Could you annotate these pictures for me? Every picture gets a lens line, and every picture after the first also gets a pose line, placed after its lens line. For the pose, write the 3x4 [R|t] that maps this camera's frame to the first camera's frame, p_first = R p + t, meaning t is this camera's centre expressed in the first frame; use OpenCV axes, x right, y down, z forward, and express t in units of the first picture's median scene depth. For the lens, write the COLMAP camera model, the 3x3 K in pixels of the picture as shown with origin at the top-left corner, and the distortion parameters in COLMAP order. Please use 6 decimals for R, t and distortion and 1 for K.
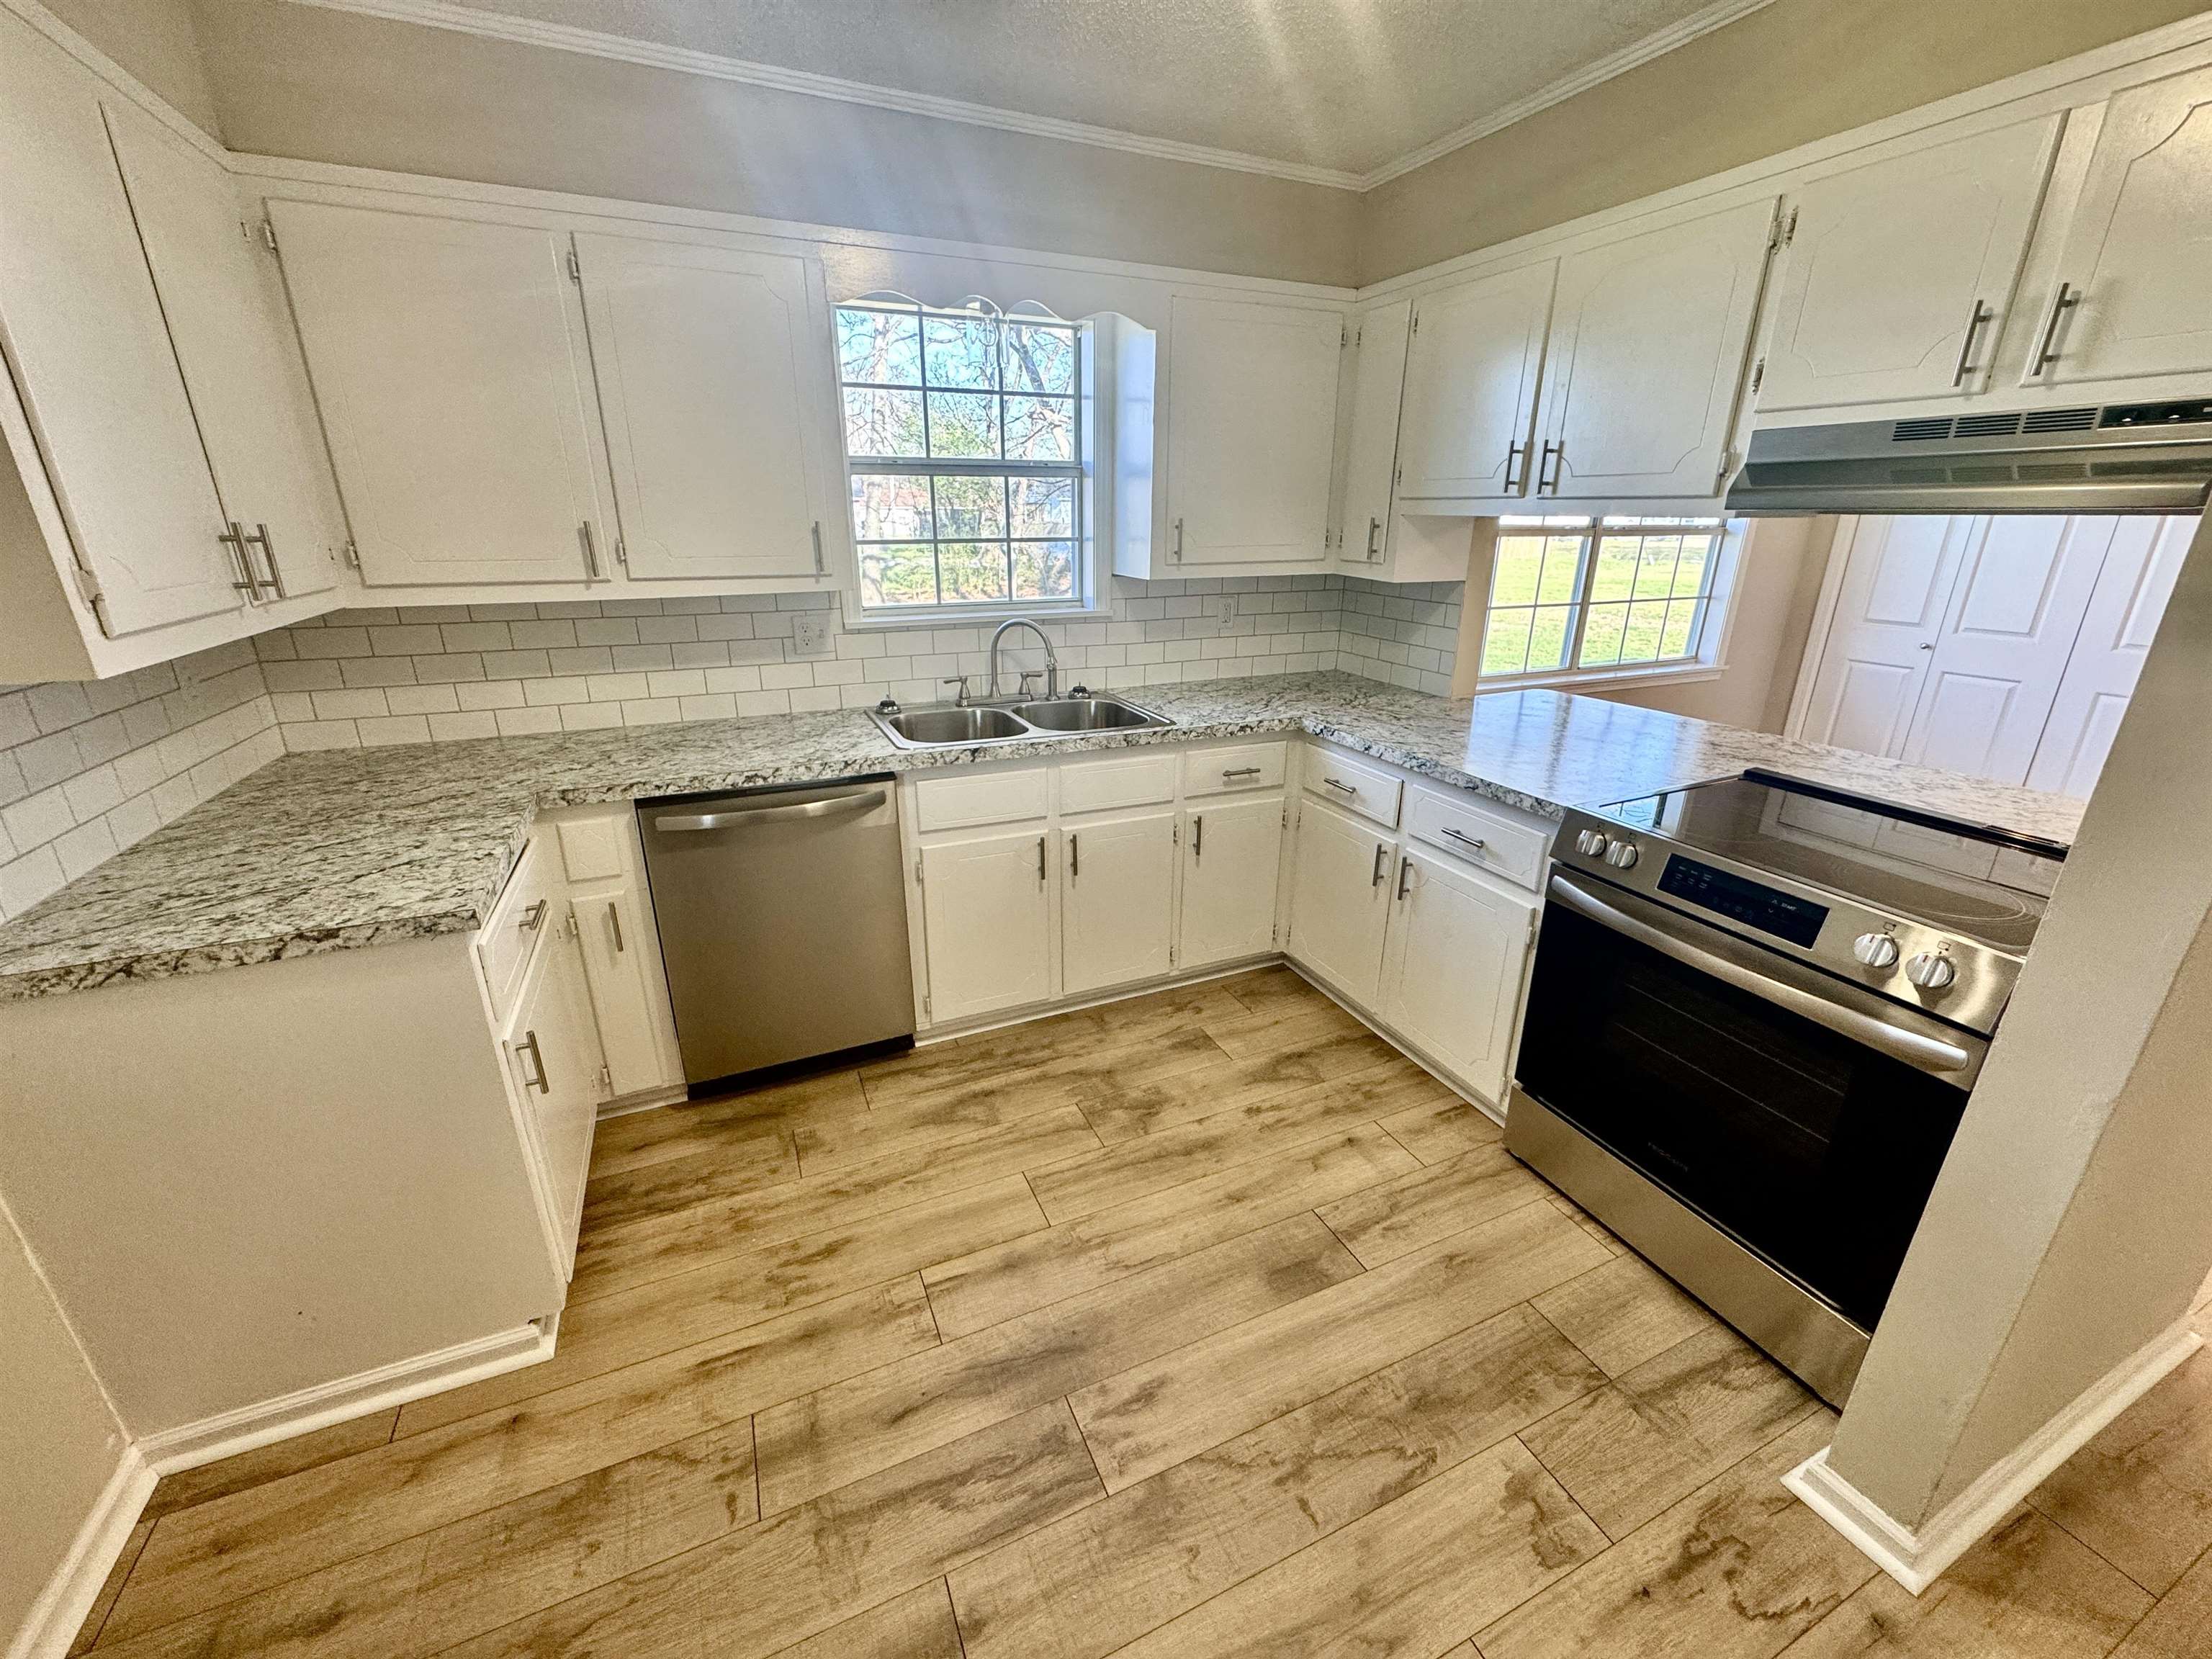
lens RADIAL K [[876.5, 0, 1102.9], [0, 876.5, 819.7], [0, 0, 1]] dist [-0.003921, 0.000184]
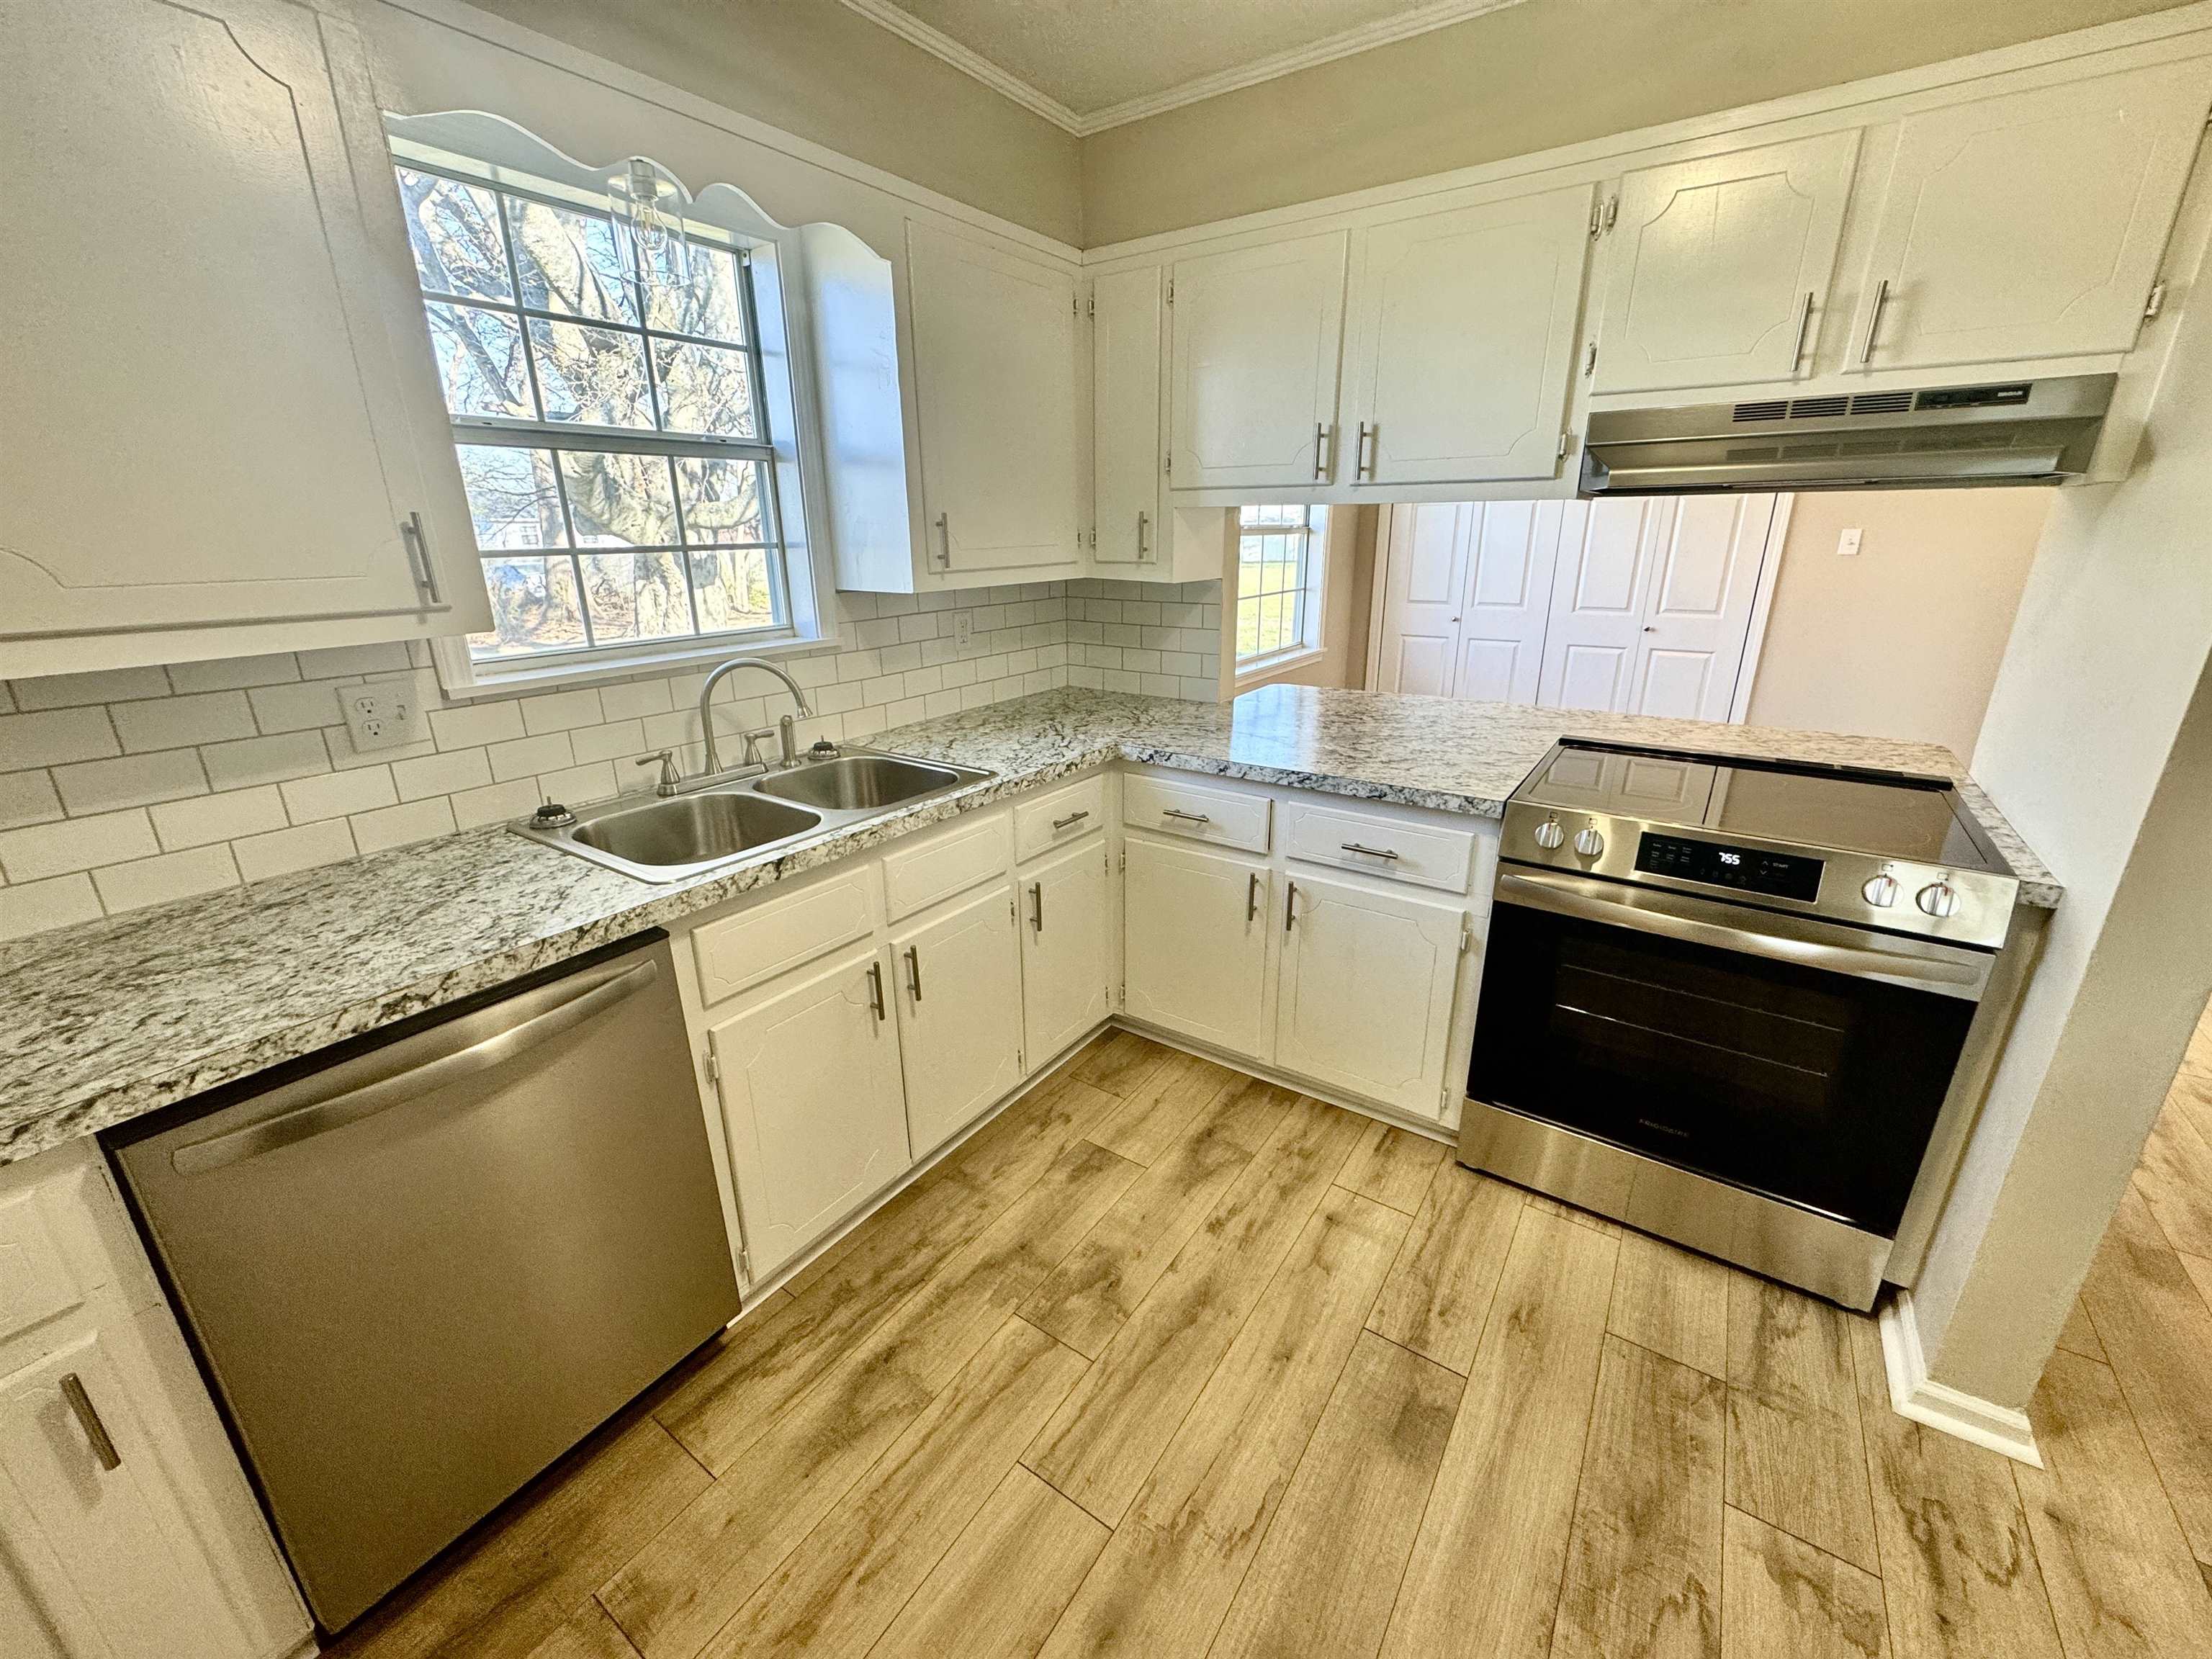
lens RADIAL K [[876.5, 0, 1102.9], [0, 876.5, 819.7], [0, 0, 1]] dist [-0.003921, 0.000184]
pose [[0.854668, -0.175015, 0.488787, -0.246894], [0.184660, 0.982379, 0.028863, -0.082155], [-0.485226, 0.065591, 0.871925, 0.306441]]
